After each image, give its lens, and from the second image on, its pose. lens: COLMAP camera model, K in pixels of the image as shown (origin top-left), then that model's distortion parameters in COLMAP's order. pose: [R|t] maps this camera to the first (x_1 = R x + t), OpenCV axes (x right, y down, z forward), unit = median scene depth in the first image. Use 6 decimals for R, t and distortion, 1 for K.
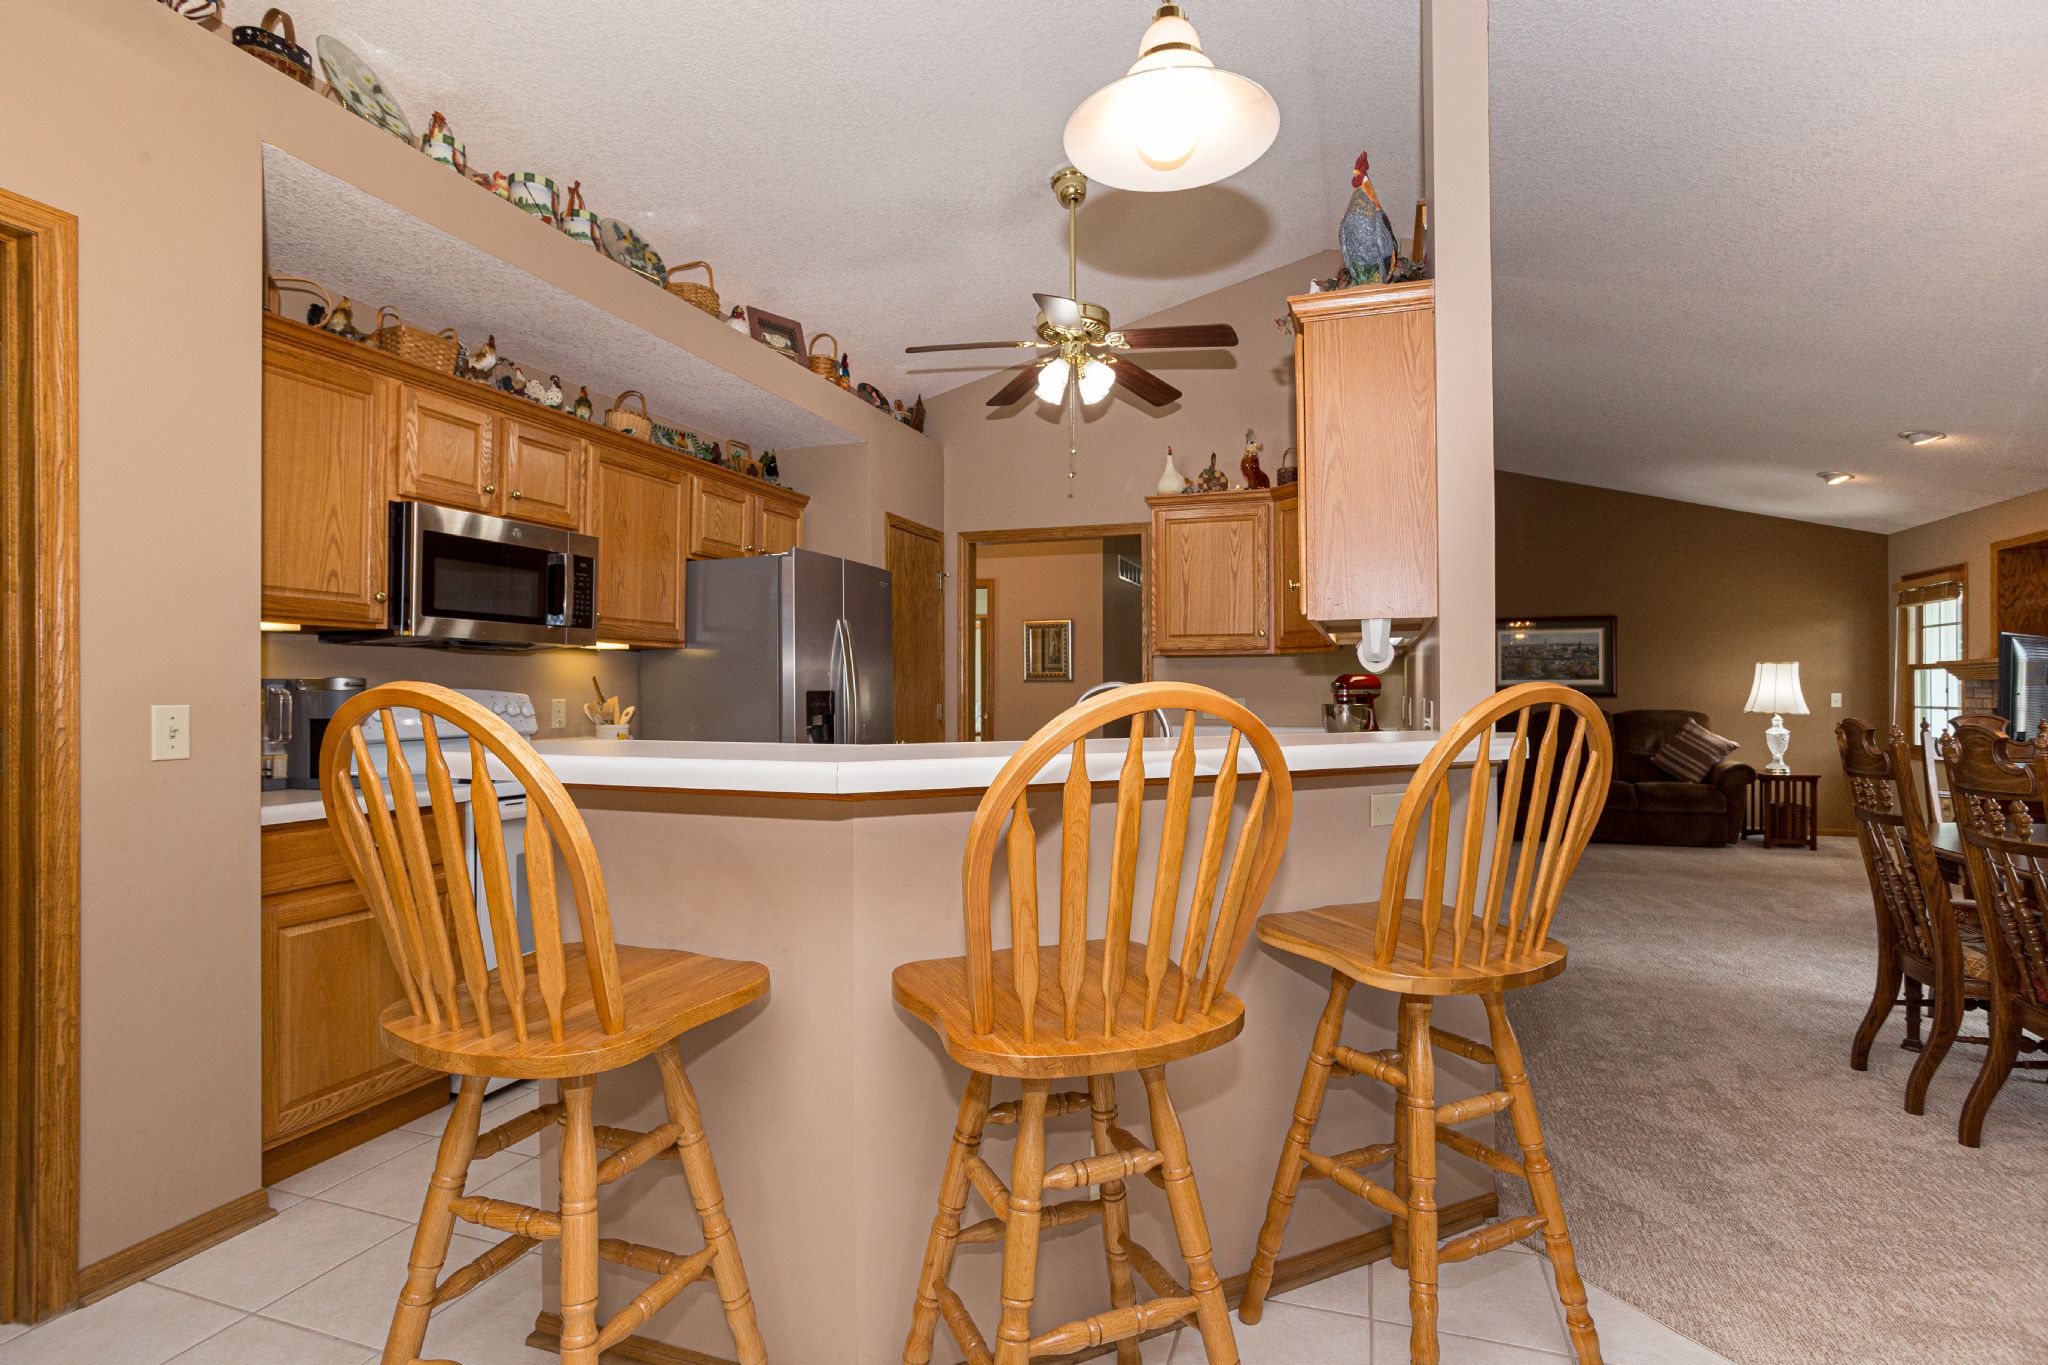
lens RADIAL K [[994.3, 0, 1026.2], [0, 994.3, 675.6], [0, 0, 1]] dist [-0.000542, 0.001083]
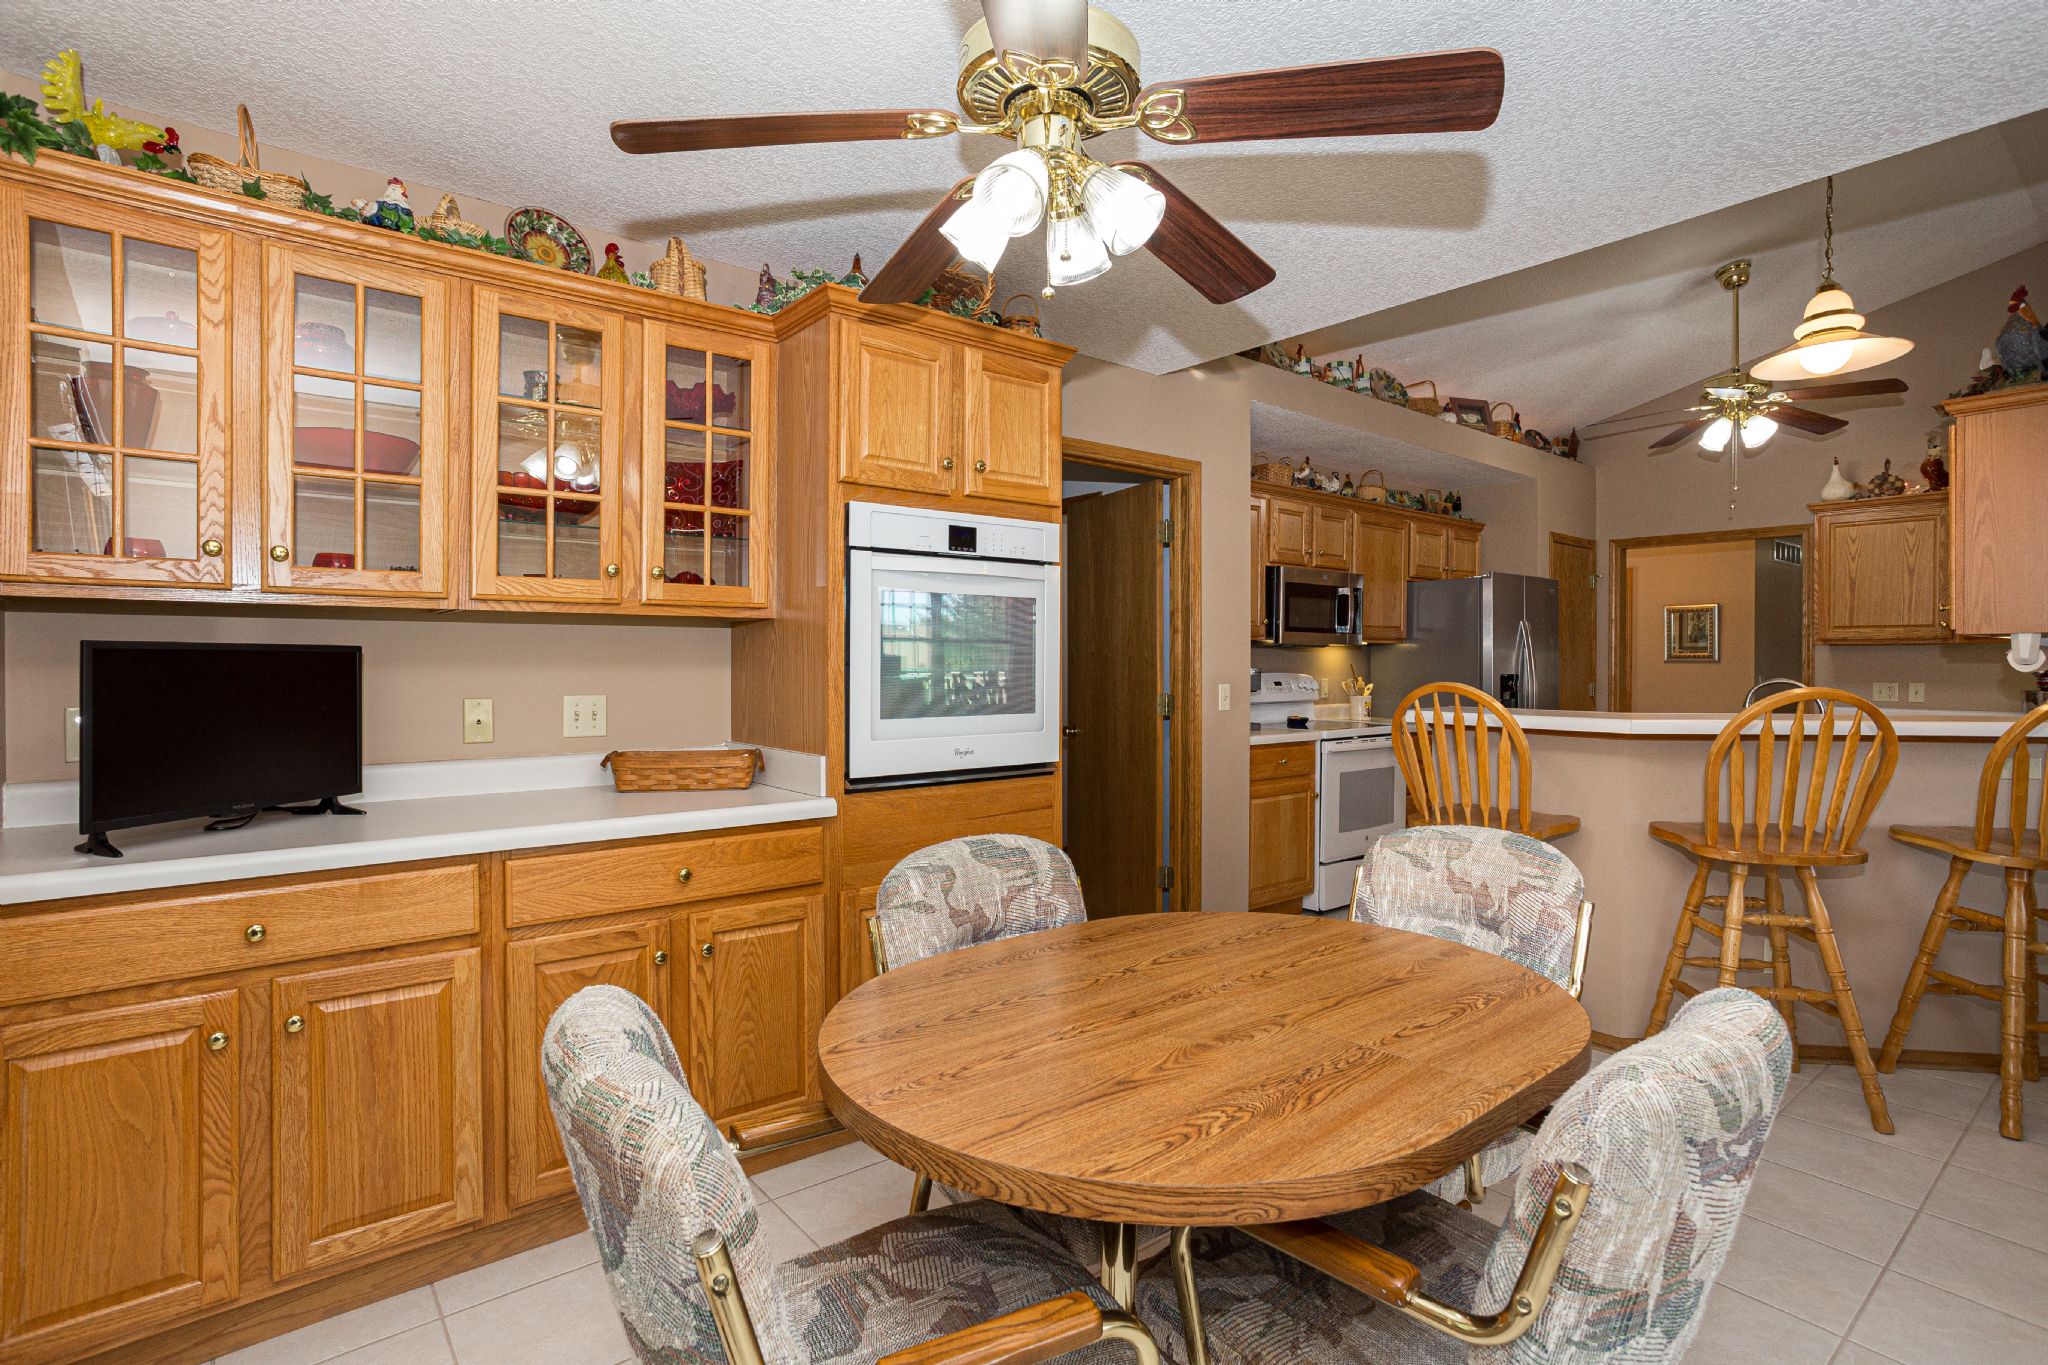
lens RADIAL K [[1015.6, 0, 1027.2], [0, 1015.6, 658.2], [0, 0, 1]] dist [-0.023176, 0.026424]
pose [[0.859044, 0.005088, -0.511876, -0.072628], [0.003689, 0.999863, 0.016130, -0.036364], [0.511888, -0.015745, 0.858908, -0.613023]]
